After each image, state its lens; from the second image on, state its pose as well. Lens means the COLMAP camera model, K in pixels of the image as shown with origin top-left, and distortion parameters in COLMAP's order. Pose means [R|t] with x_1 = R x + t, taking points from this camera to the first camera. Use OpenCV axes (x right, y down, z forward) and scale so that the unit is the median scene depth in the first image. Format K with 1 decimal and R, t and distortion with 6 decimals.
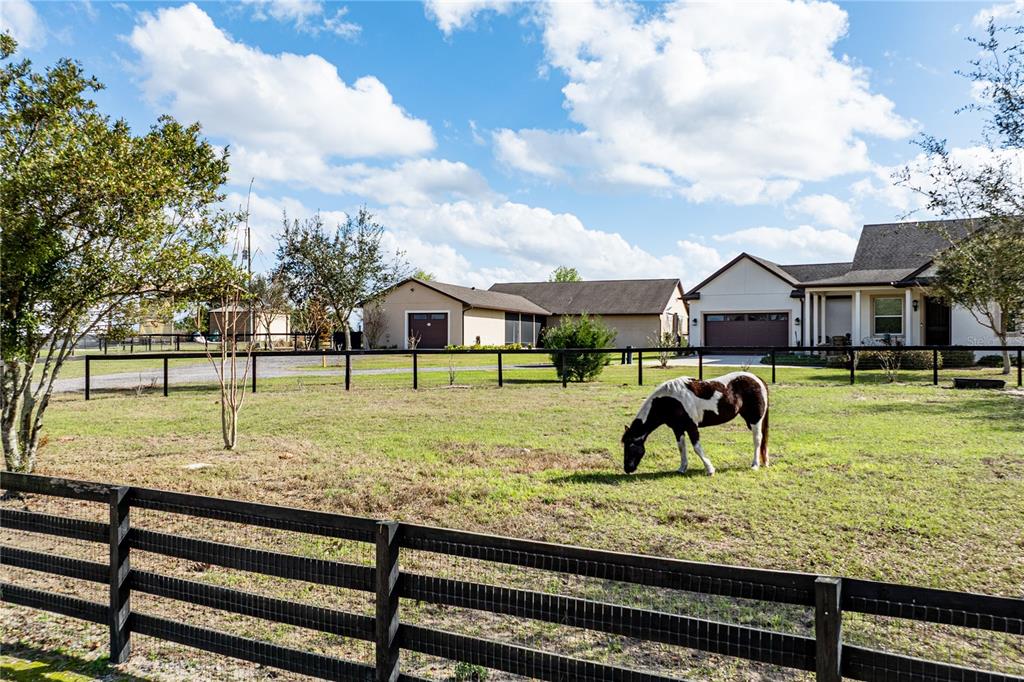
lens RADIAL K [[852.0, 0, 507.6], [0, 852.0, 344.1], [0, 0, 1]] dist [-0.013808, -0.014265]
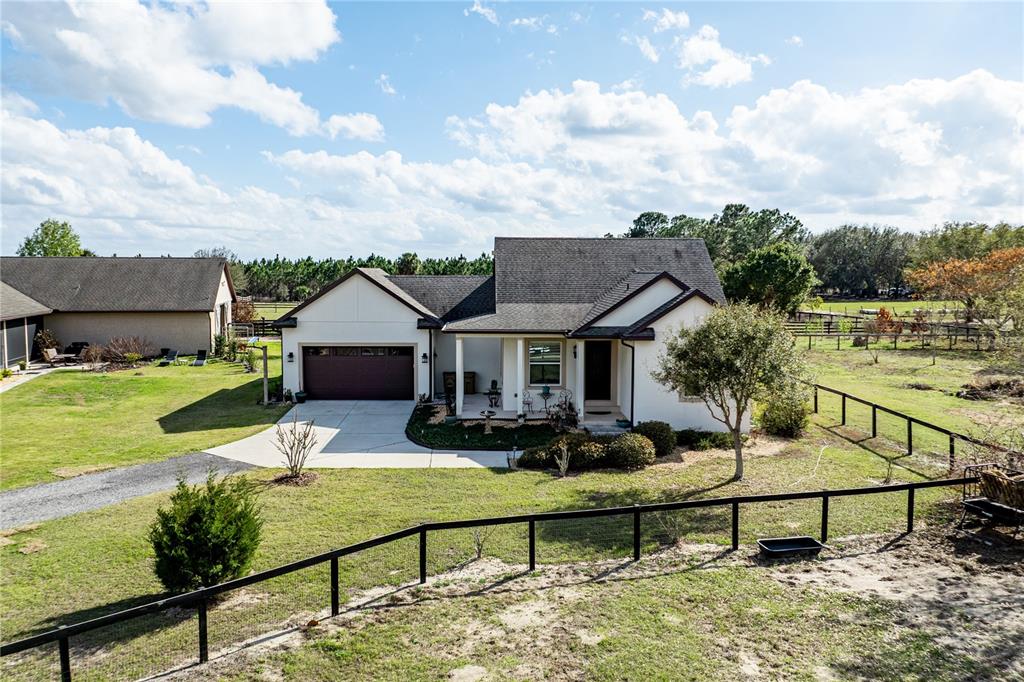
lens RADIAL K [[852.0, 0, 507.6], [0, 852.0, 344.1], [0, 0, 1]] dist [-0.013808, -0.014265]
pose [[0.835427, -0.046550, 0.547627, -0.028088], [-0.003378, 0.995953, 0.089812, -0.104826], [-0.549591, -0.076881, 0.831889, 0.278818]]
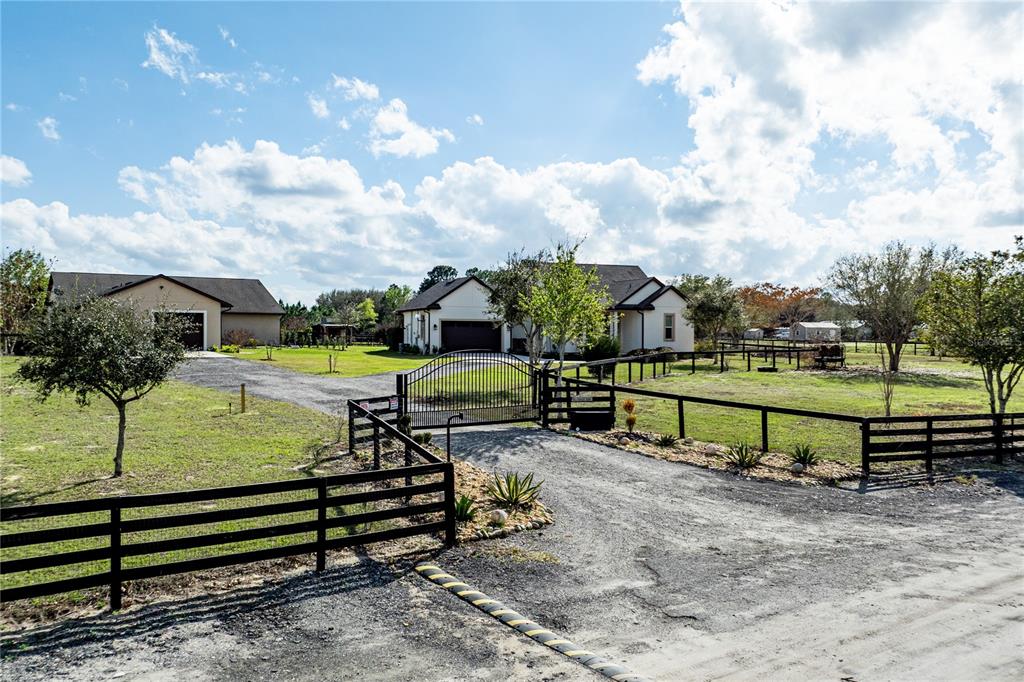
lens RADIAL K [[852.0, 0, 507.6], [0, 852.0, 344.1], [0, 0, 1]] dist [-0.013808, -0.014265]
pose [[0.591446, -0.008822, 0.806296, -0.732697], [-0.005835, 0.999867, 0.015220, -0.020754], [-0.806323, -0.013706, 0.591316, 0.167400]]
